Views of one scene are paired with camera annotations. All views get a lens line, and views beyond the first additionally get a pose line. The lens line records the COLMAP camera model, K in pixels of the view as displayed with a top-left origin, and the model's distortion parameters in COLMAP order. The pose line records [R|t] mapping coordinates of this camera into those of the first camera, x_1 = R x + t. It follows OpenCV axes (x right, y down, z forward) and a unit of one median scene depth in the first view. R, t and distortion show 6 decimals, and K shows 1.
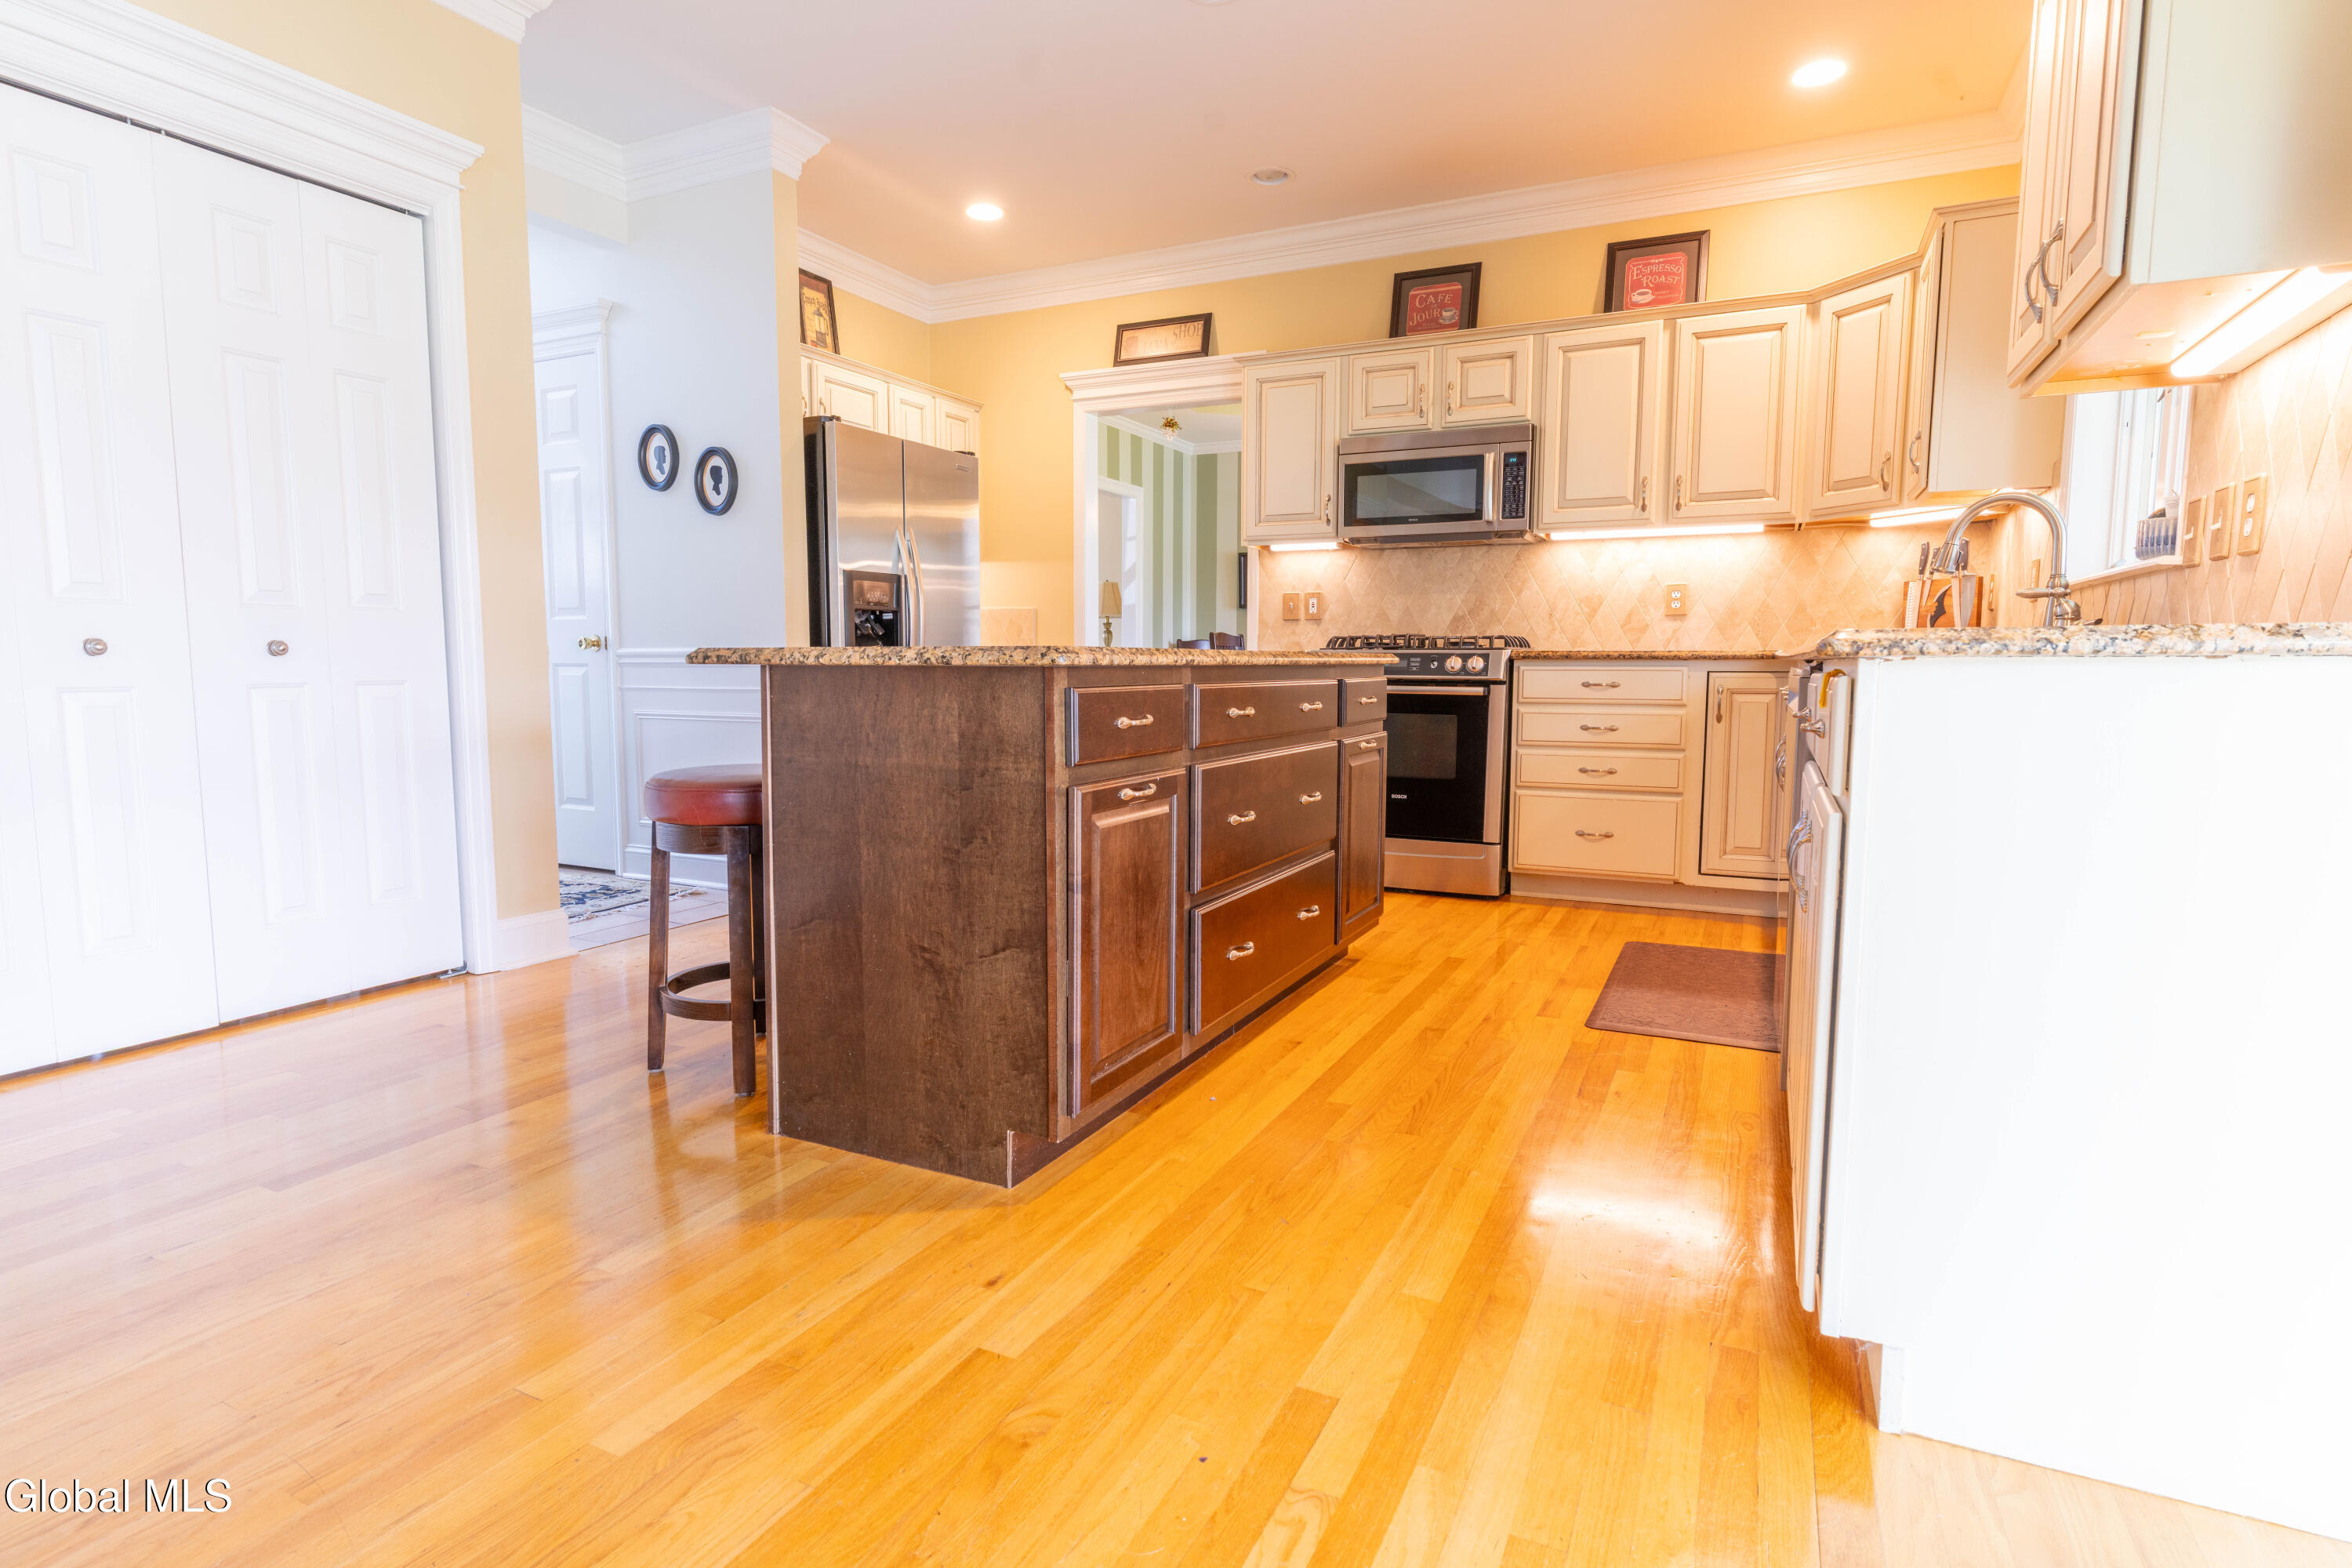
lens RADIAL K [[1231.7, 0, 1173.5], [0, 1231.7, 801.8], [0, 0, 1]] dist [-0.035515, 0.015004]
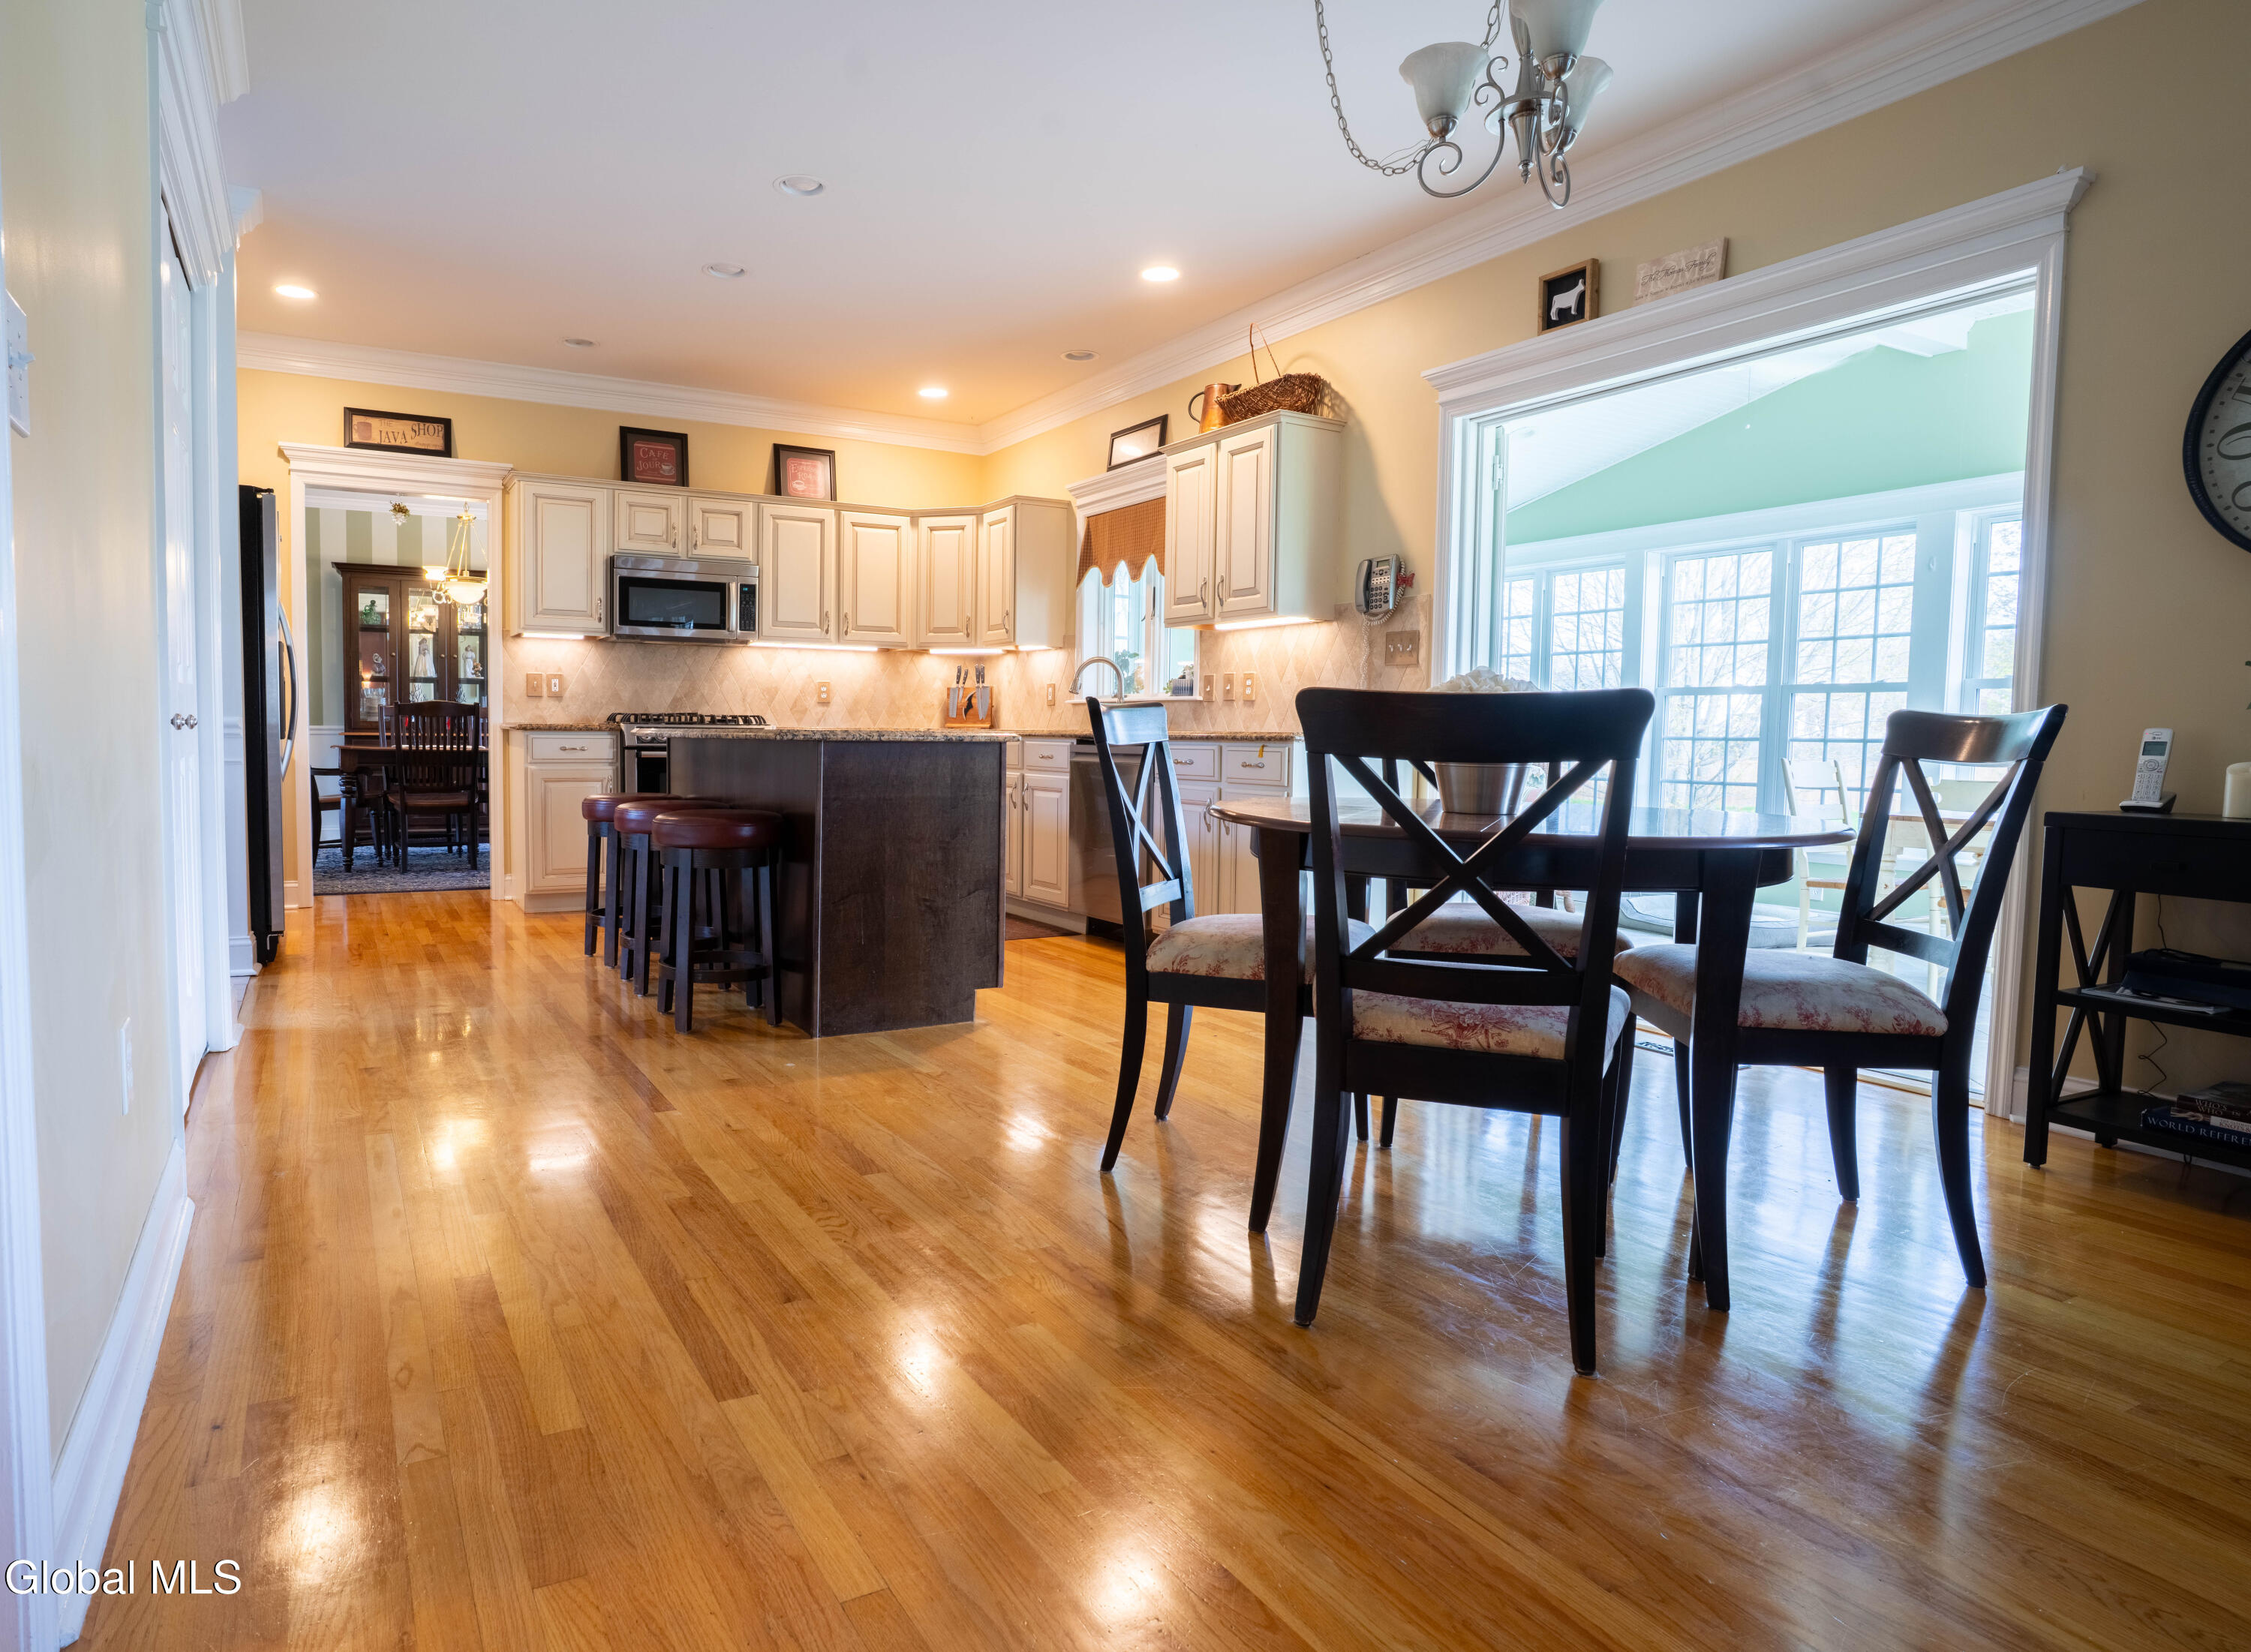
lens RADIAL K [[1300.7, 0, 989.1], [0, 1300.7, 826.5], [0, 0, 1]] dist [-0.044659, 0.007103]
pose [[0.592987, -0.050432, 0.803631, -0.781194], [0.078563, 0.996899, 0.004590, 0.004128], [-0.801370, 0.060414, 0.595110, -0.083834]]
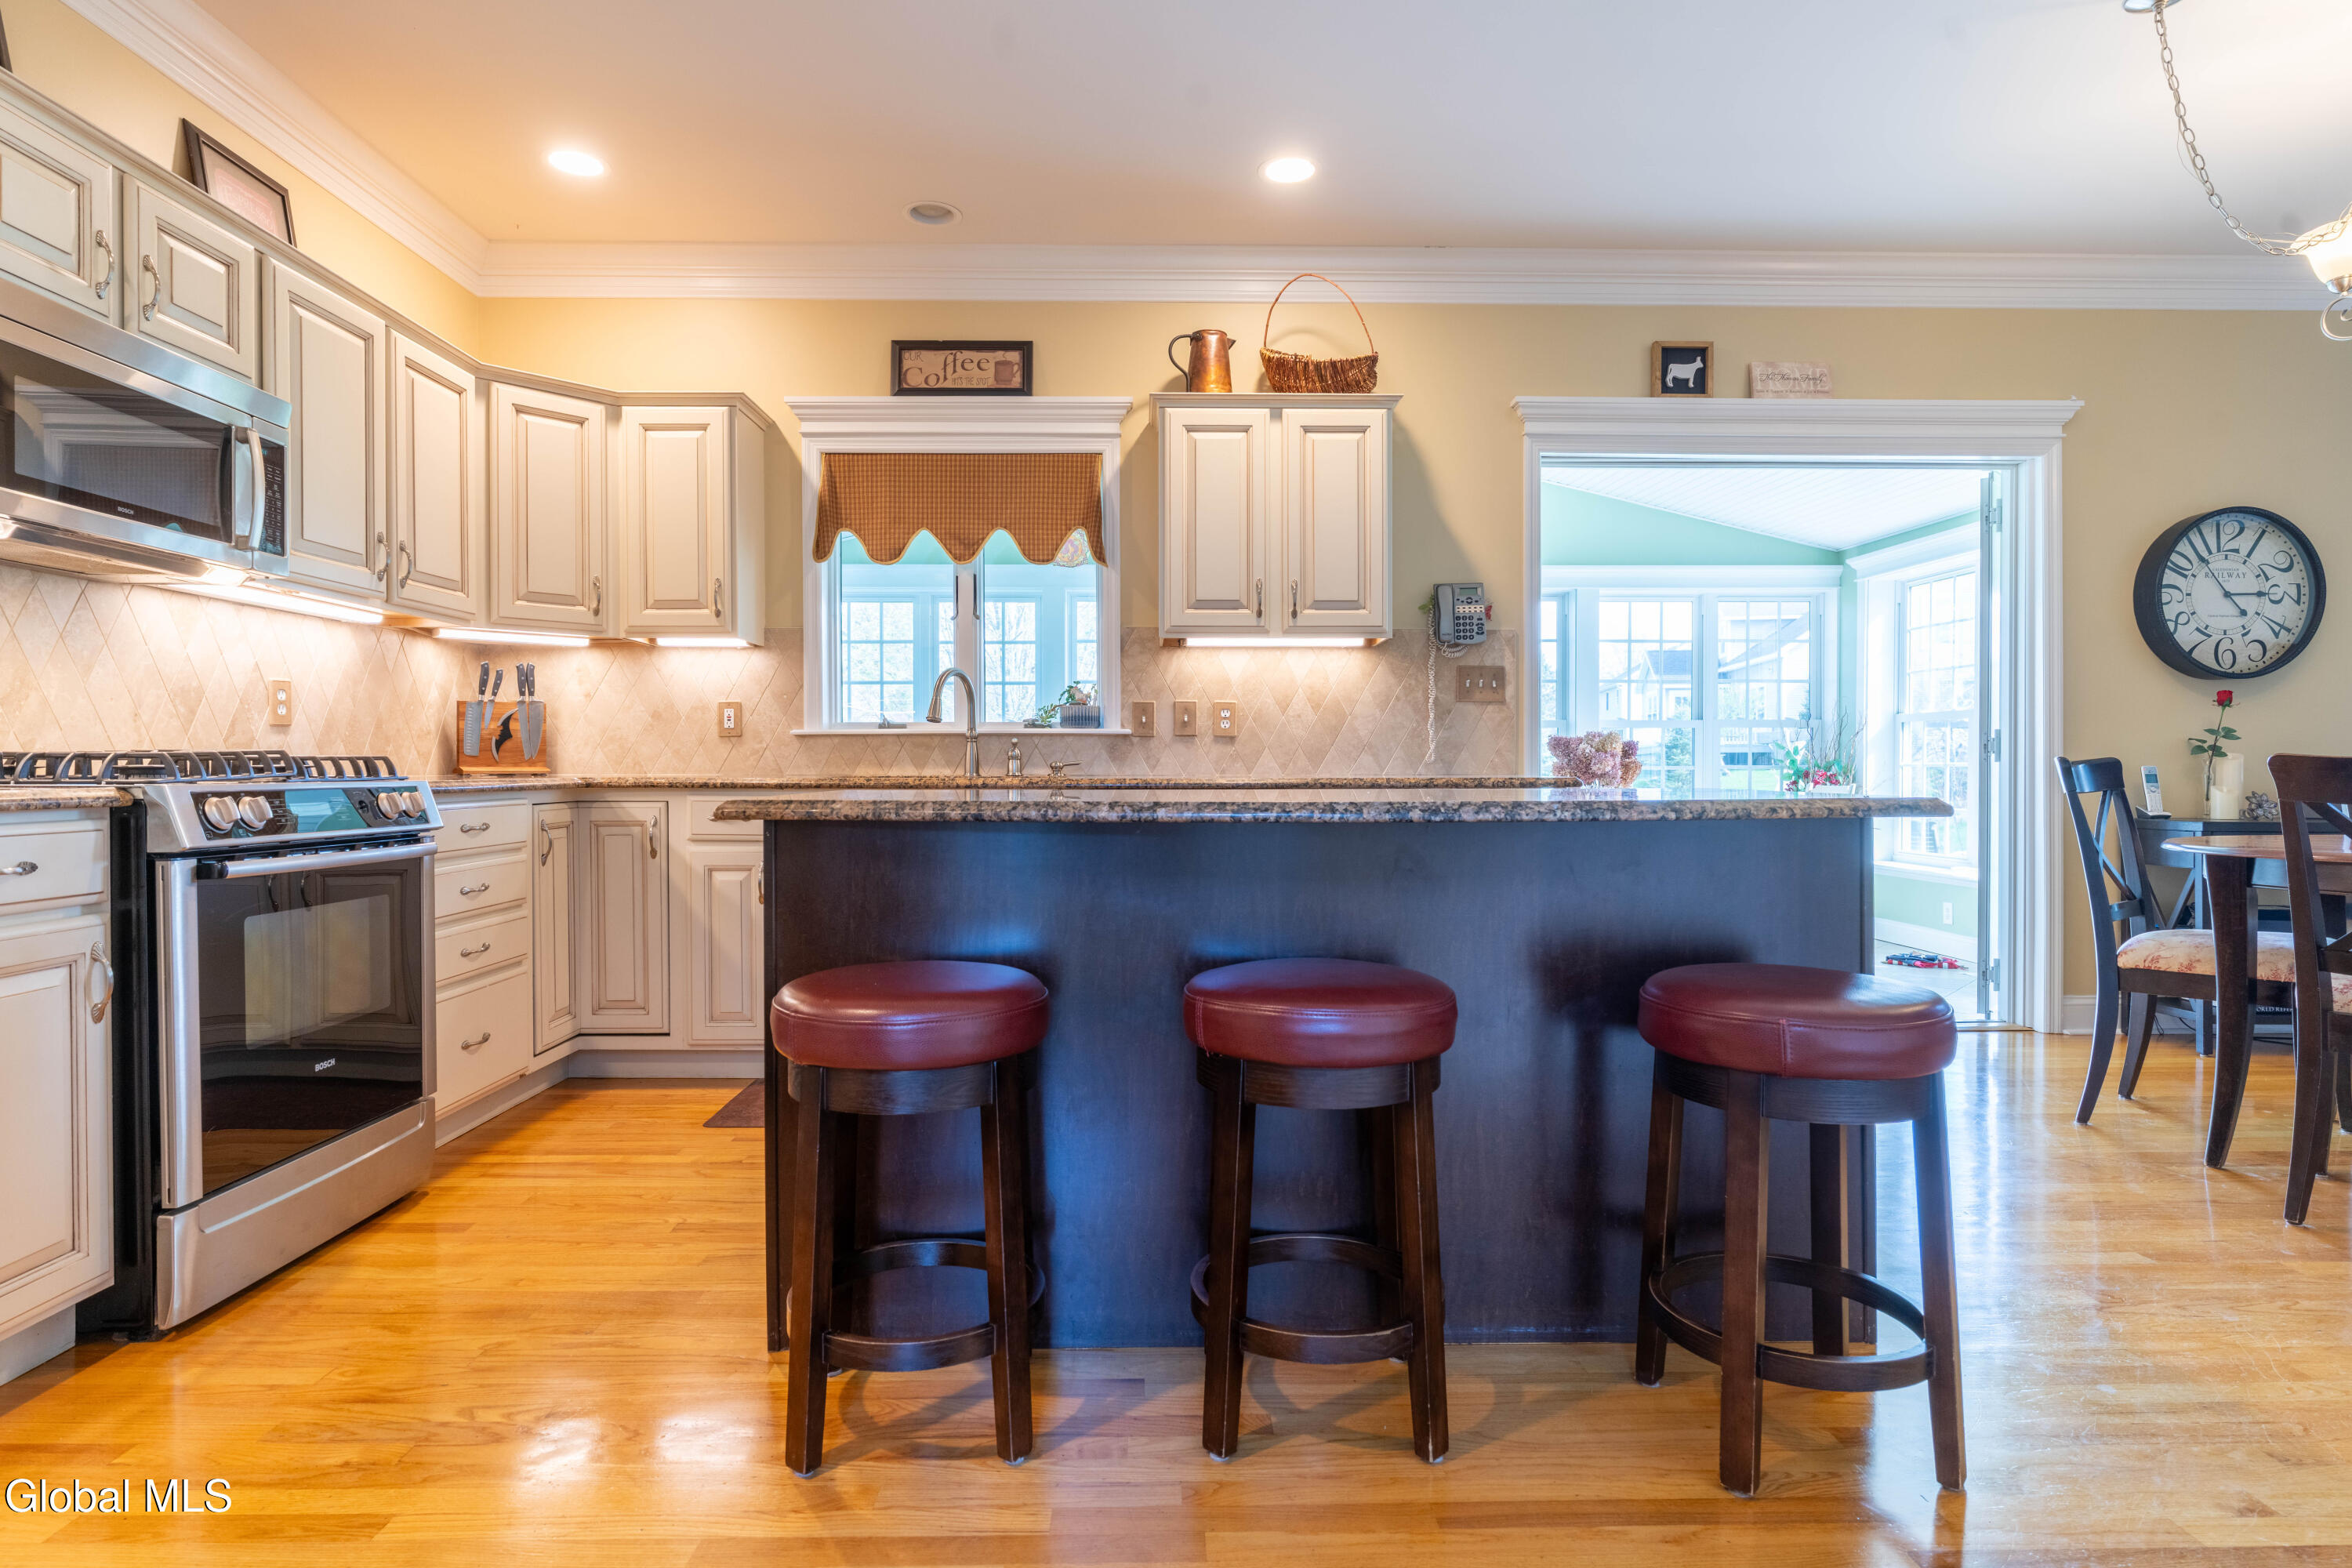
lens RADIAL K [[1231.7, 0, 1156.5], [0, 1231.7, 806.7], [0, 0, 1]] dist [-0.035515, 0.015004]
pose [[-0.453752, -0.028167, 0.890683, -0.442055], [0.101865, 0.991309, 0.083243, -0.122796], [-0.885287, 0.128501, -0.446940, 0.939891]]
